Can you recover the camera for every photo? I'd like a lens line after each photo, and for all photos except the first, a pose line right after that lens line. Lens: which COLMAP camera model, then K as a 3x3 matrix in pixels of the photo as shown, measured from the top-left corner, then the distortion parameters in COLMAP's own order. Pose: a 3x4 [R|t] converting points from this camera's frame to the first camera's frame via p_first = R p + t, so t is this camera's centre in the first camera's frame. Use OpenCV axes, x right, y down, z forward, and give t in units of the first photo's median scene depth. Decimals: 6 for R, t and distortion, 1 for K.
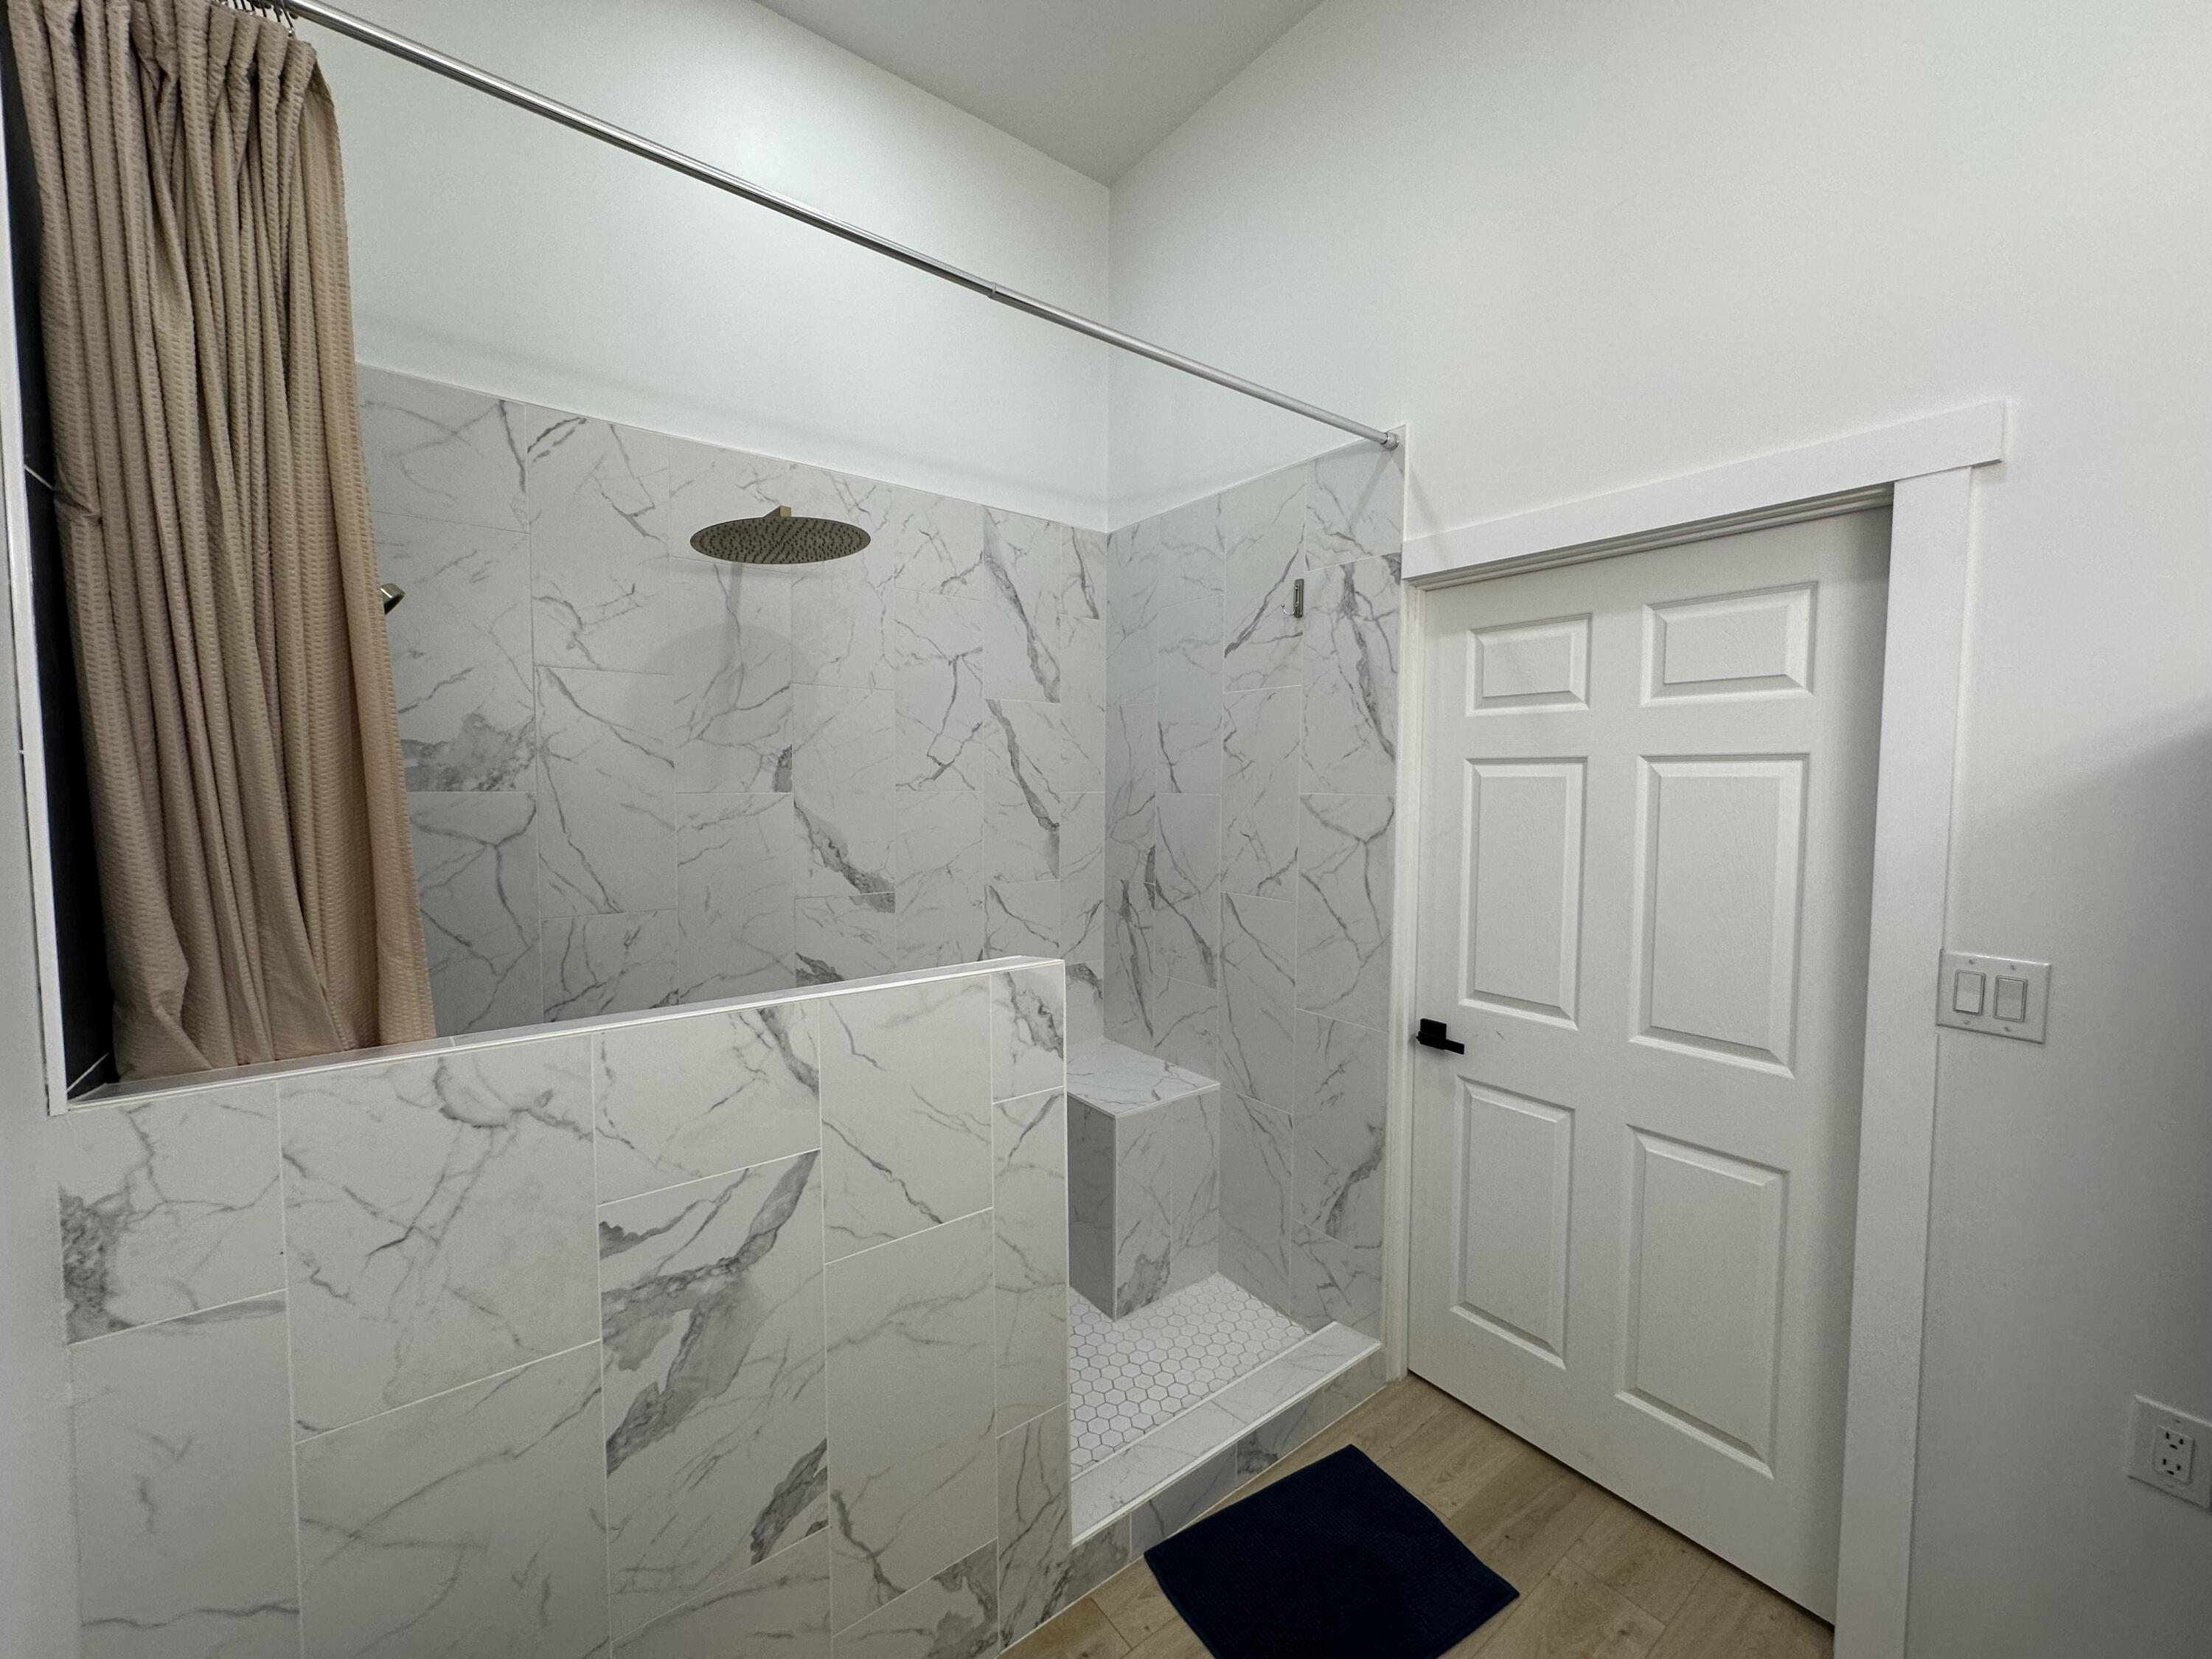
lens RADIAL K [[881.5, 0, 1106.0], [0, 881.5, 829.5], [0, 0, 1]] dist [-0.004672, 0.000193]
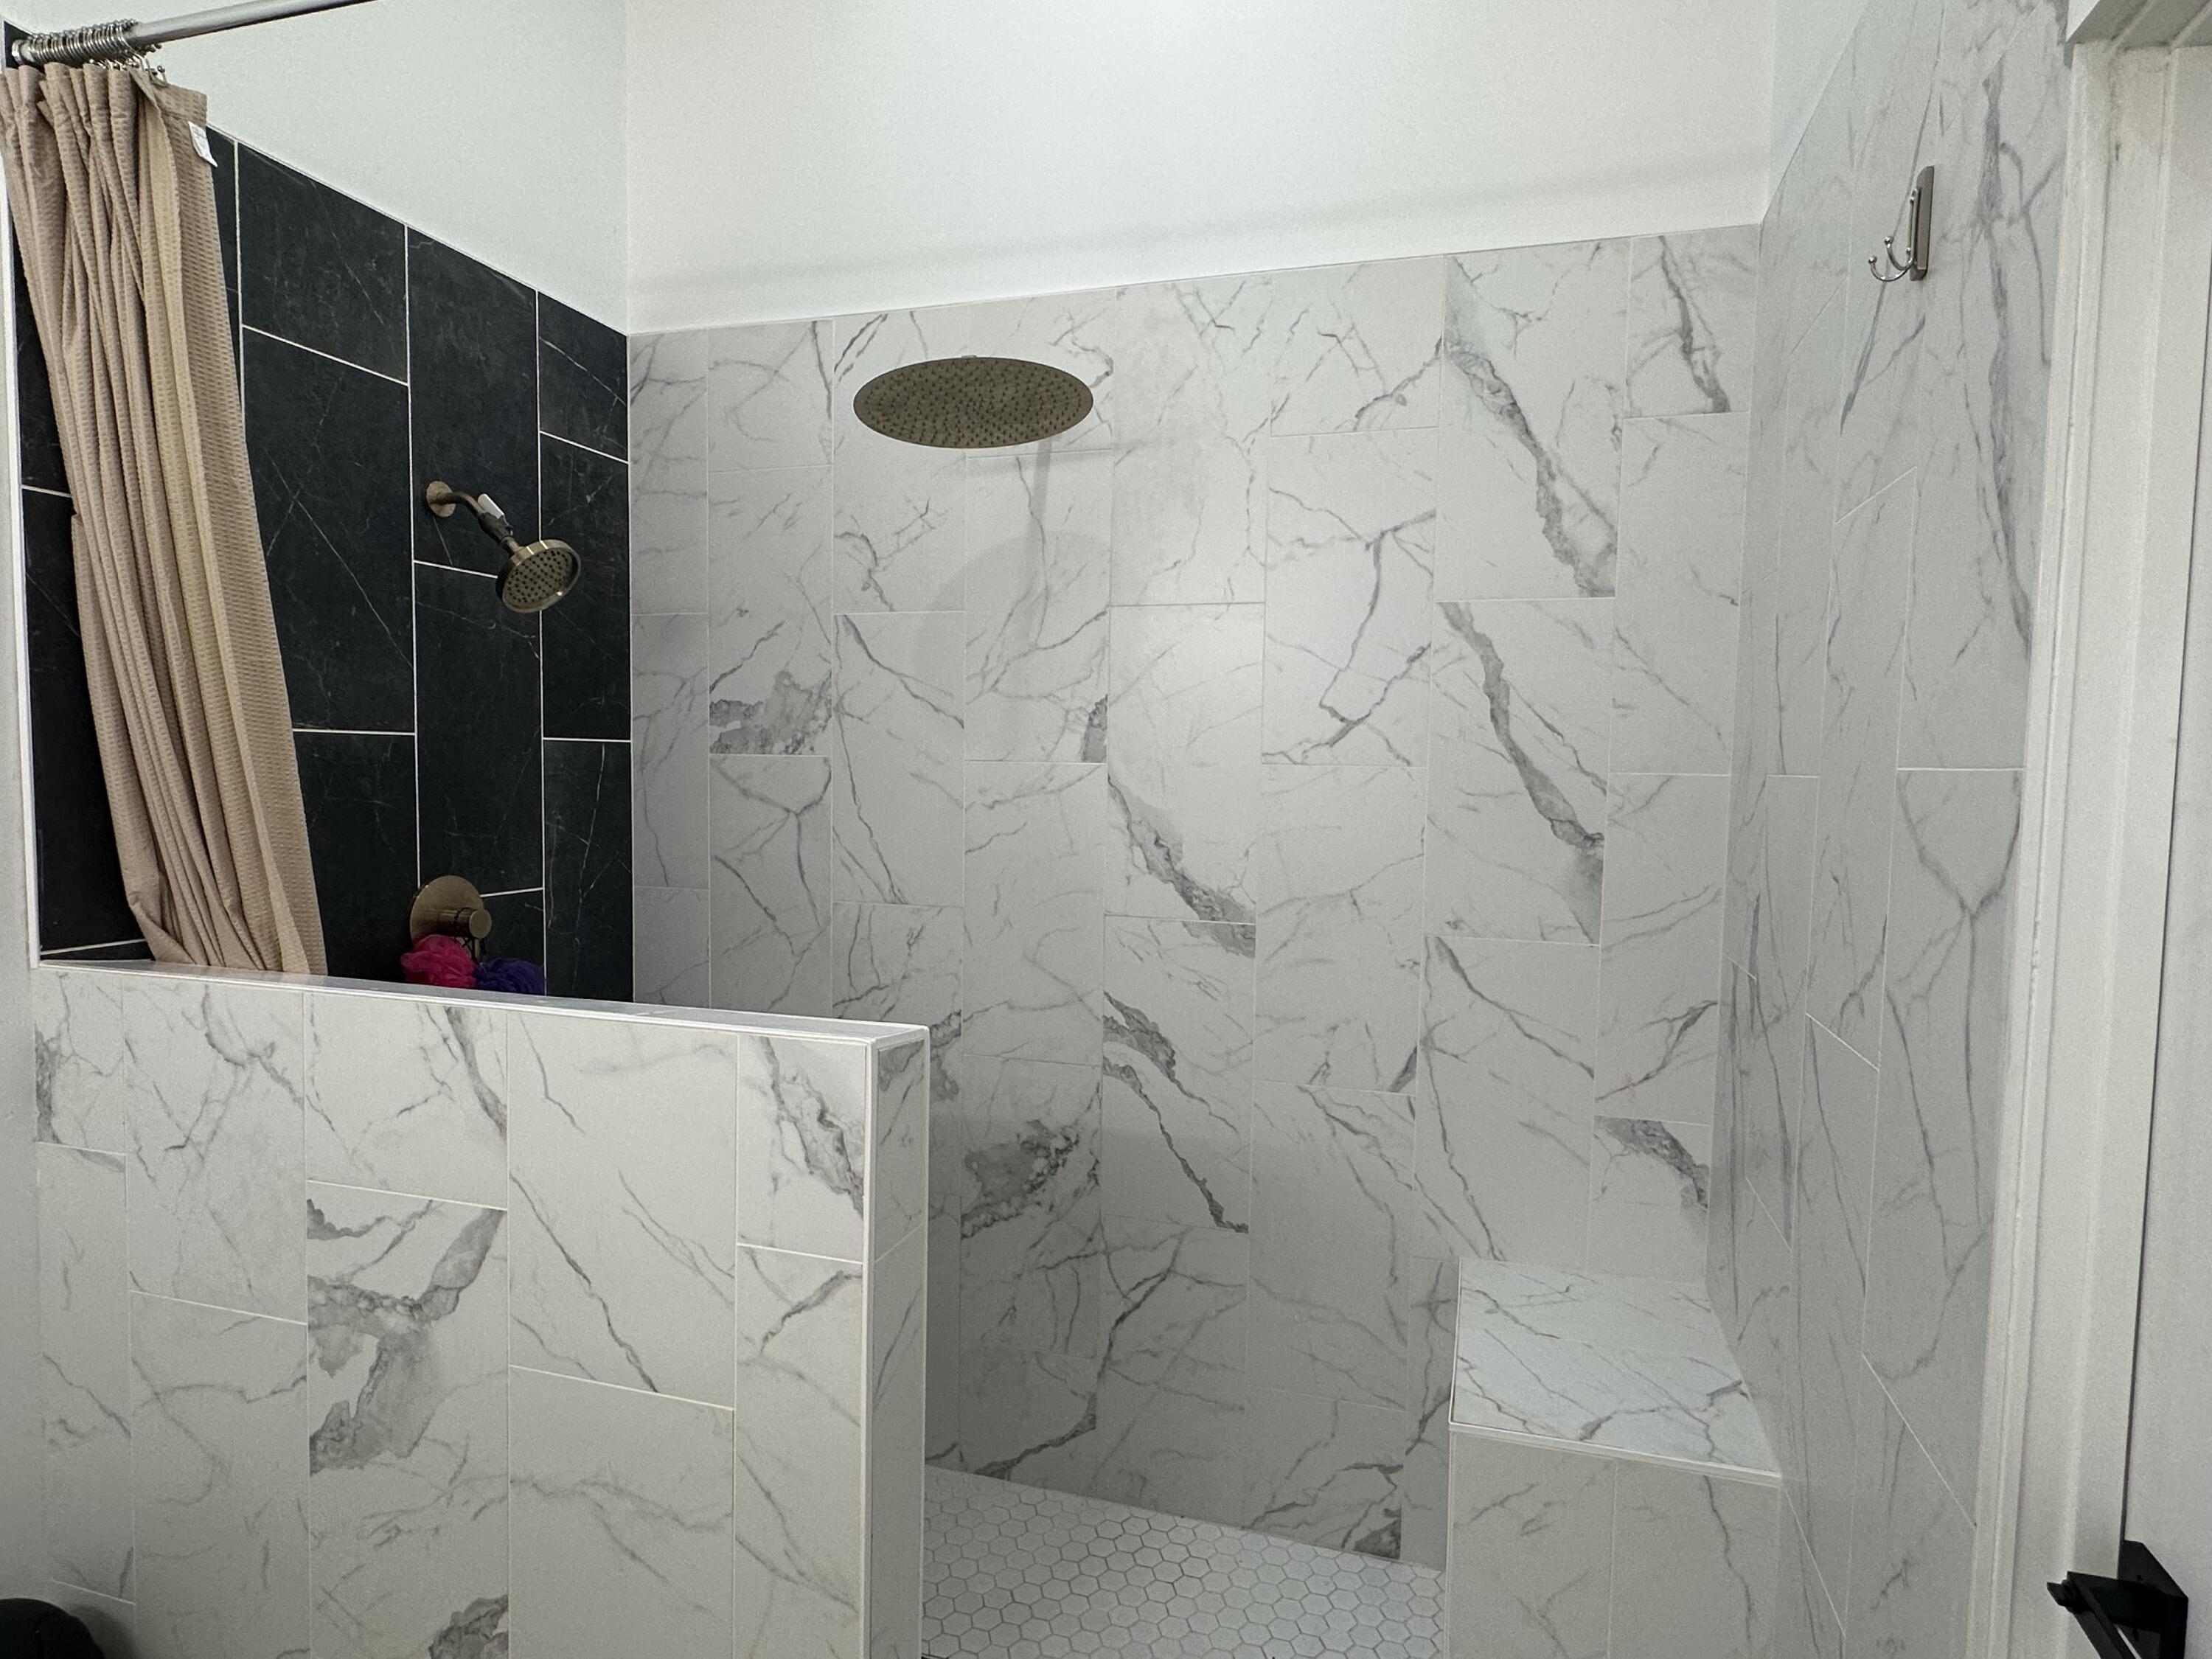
lens RADIAL K [[1222.1, 0, 1105.5], [0, 1222.1, 840.3], [0, 0, 1]] dist [-0.004991, -0.000552]
pose [[0.571762, 0.055107, -0.818567, 0.524402], [-0.059595, 0.997896, 0.025553, -0.006307], [0.818252, 0.034172, 0.573843, 0.528622]]
